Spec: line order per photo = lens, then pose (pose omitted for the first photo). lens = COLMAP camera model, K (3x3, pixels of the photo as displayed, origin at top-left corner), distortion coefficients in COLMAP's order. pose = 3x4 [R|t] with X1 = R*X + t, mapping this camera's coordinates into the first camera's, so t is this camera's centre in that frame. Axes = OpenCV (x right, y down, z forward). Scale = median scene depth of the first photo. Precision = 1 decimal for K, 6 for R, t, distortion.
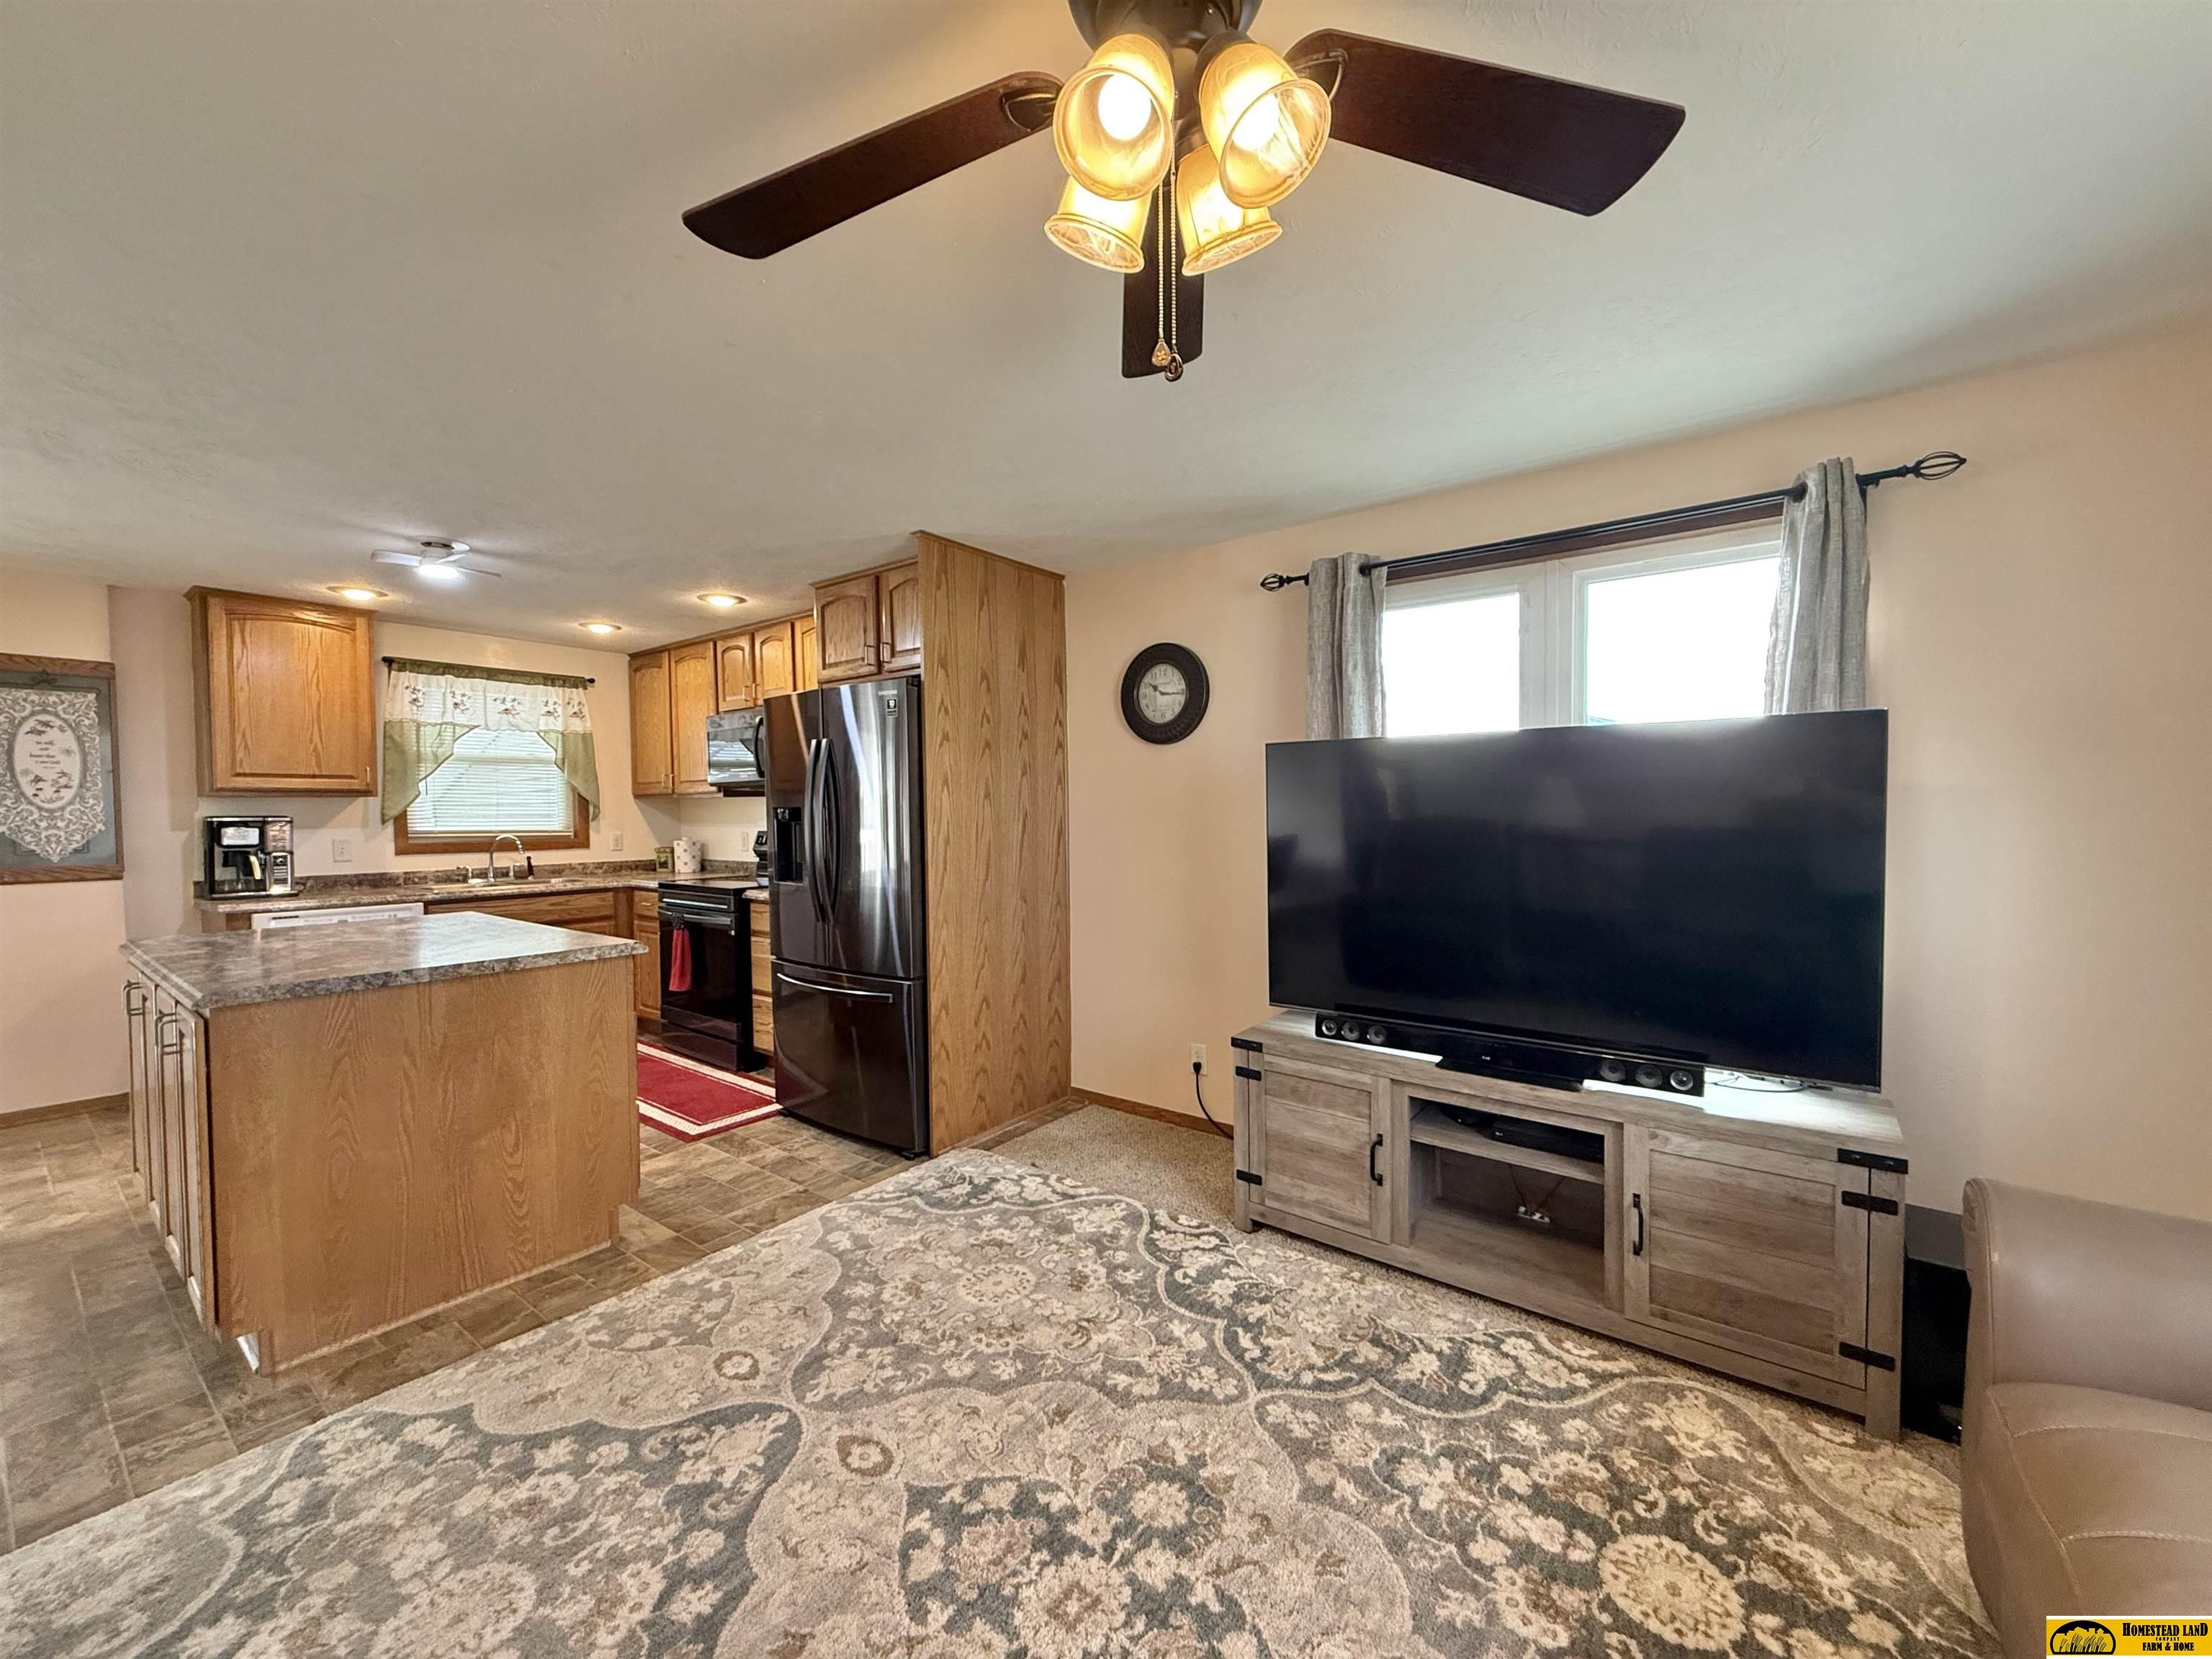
lens RADIAL K [[879.5, 0, 1098.6], [0, 879.5, 833.8], [0, 0, 1]] dist [0.000526, -0.000093]
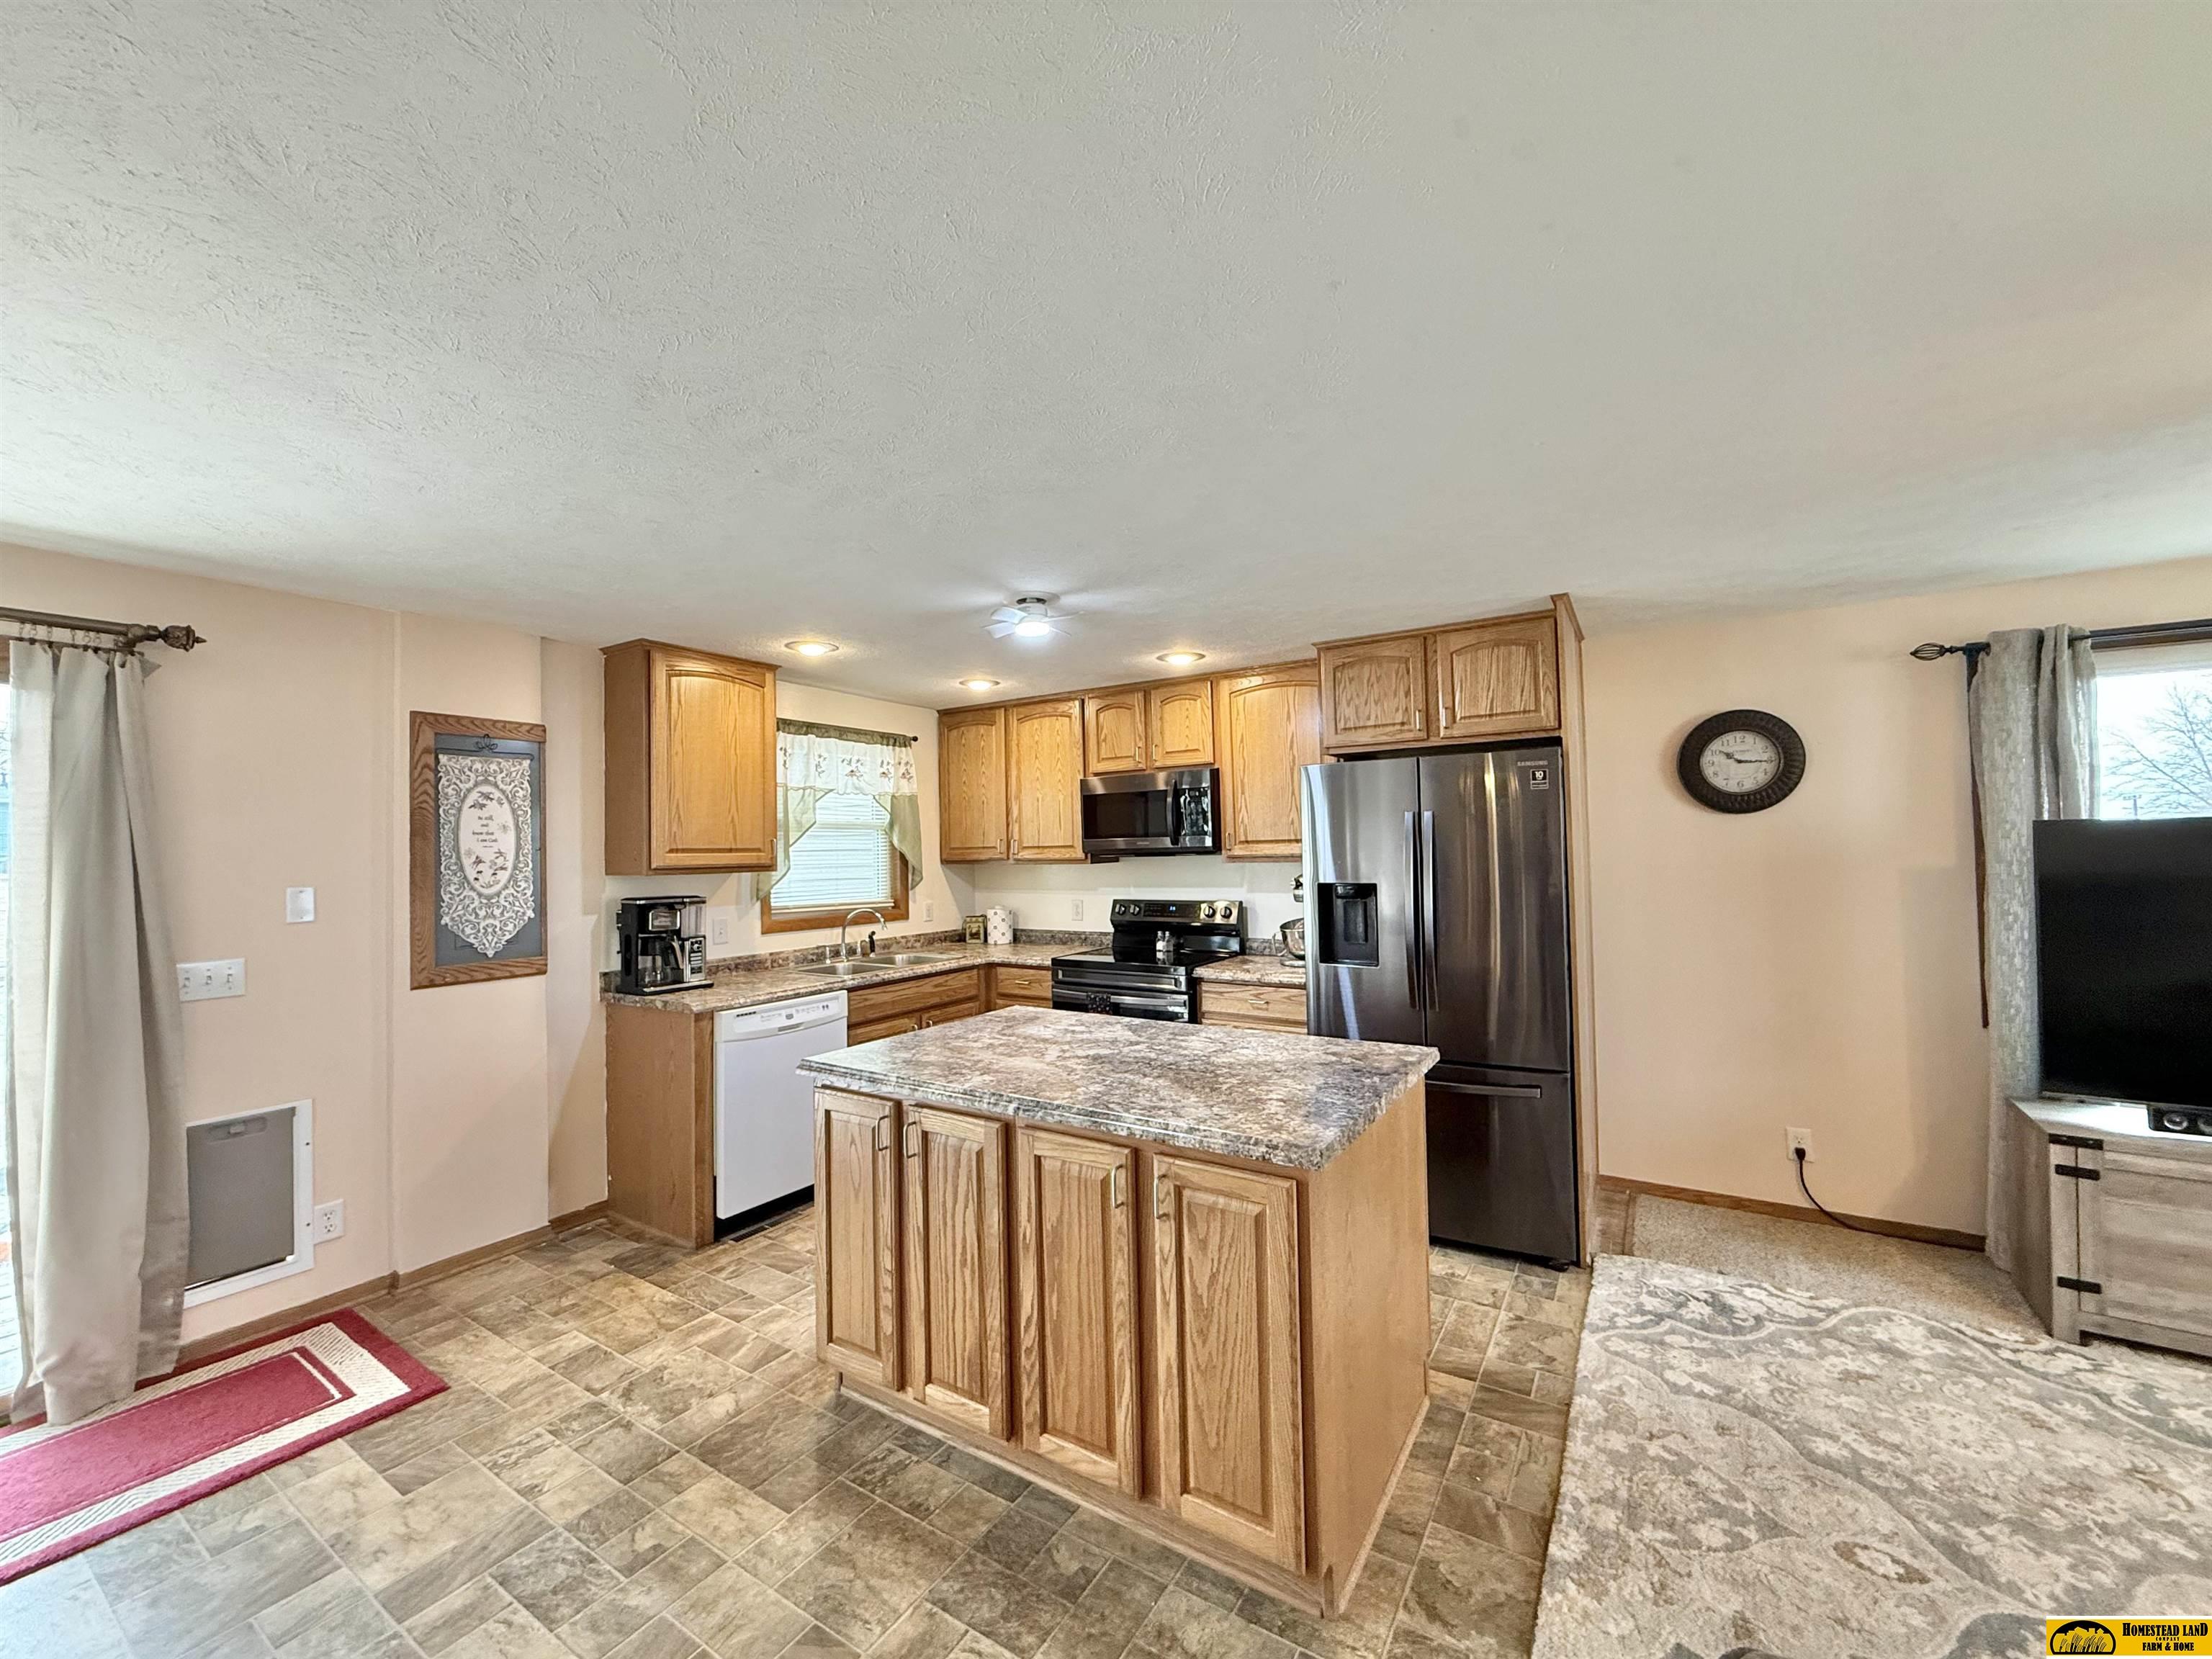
lens RADIAL K [[879.5, 0, 1098.6], [0, 879.5, 833.8], [0, 0, 1]] dist [0.000526, -0.000093]
pose [[0.996387, -0.007610, 0.084592, -0.681422], [0.011618, 0.998828, -0.046993, -0.041046], [-0.084135, 0.047805, 0.995307, 0.096364]]
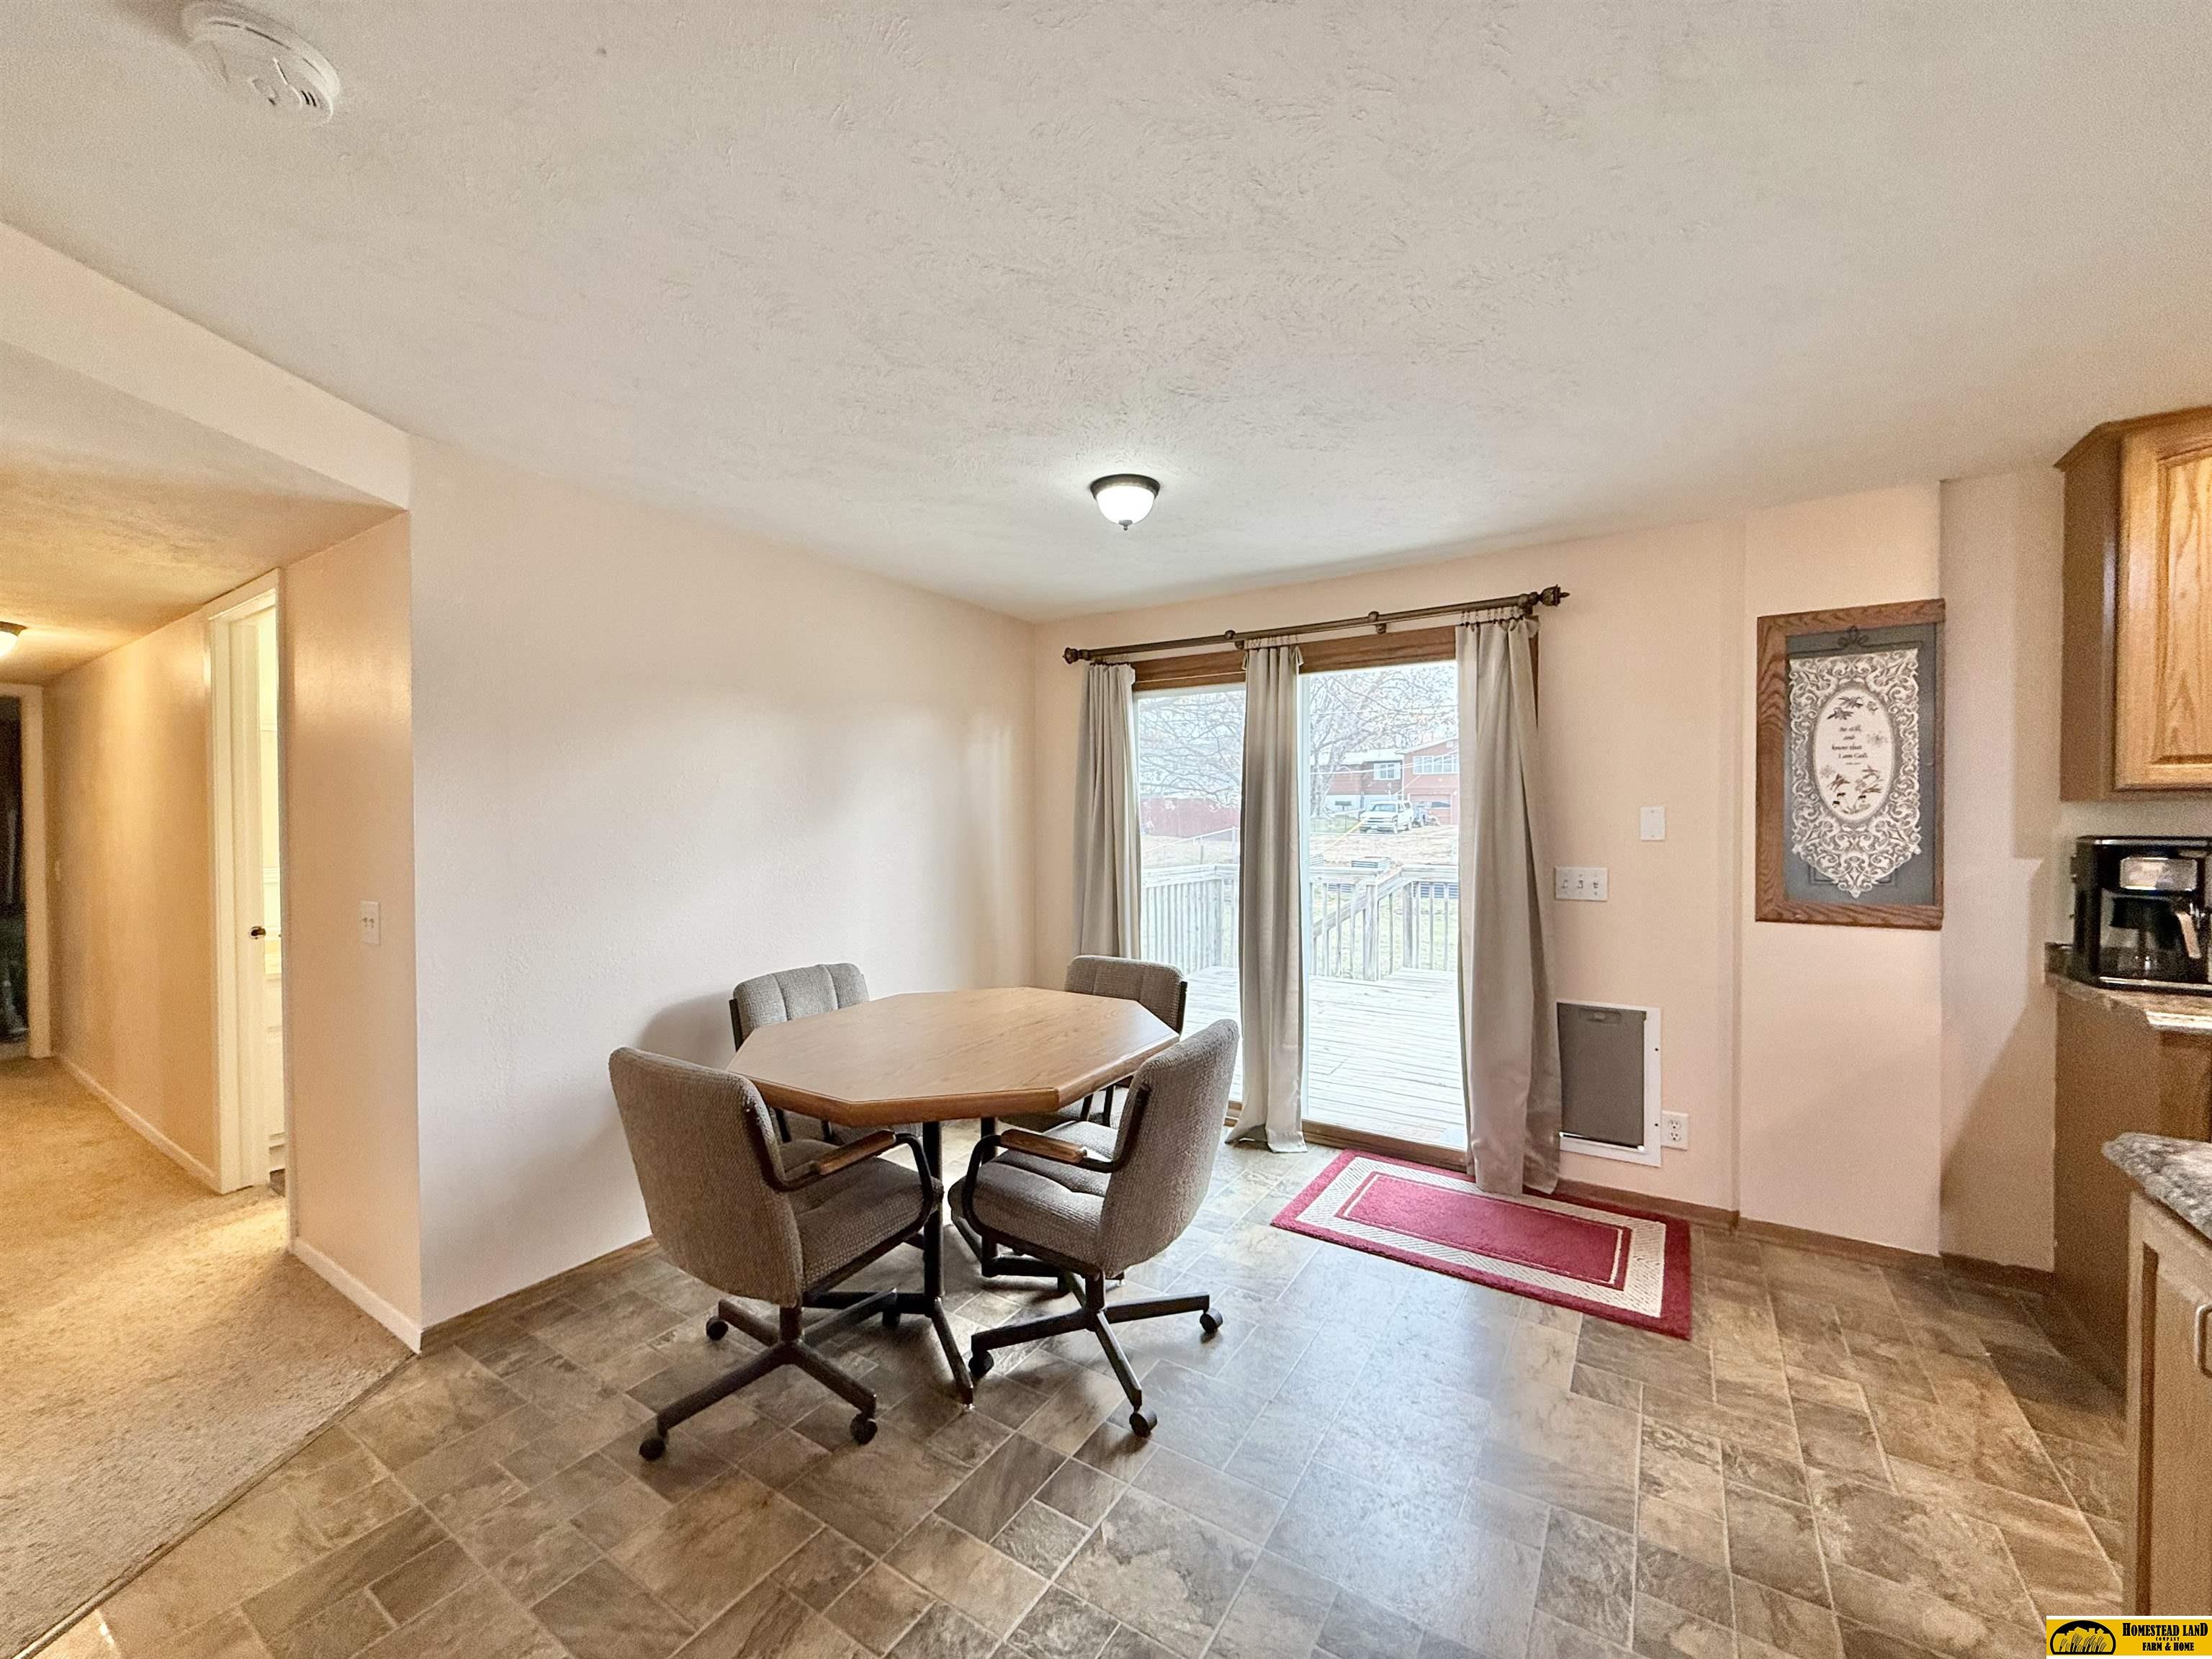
lens RADIAL K [[879.5, 0, 1098.6], [0, 879.5, 833.8], [0, 0, 1]] dist [0.000526, -0.000093]
pose [[0.079954, 0.024202, -0.996505, -0.543118], [-0.023403, 0.999475, 0.022396, -0.020674], [0.996524, 0.021530, 0.080478, 0.344578]]
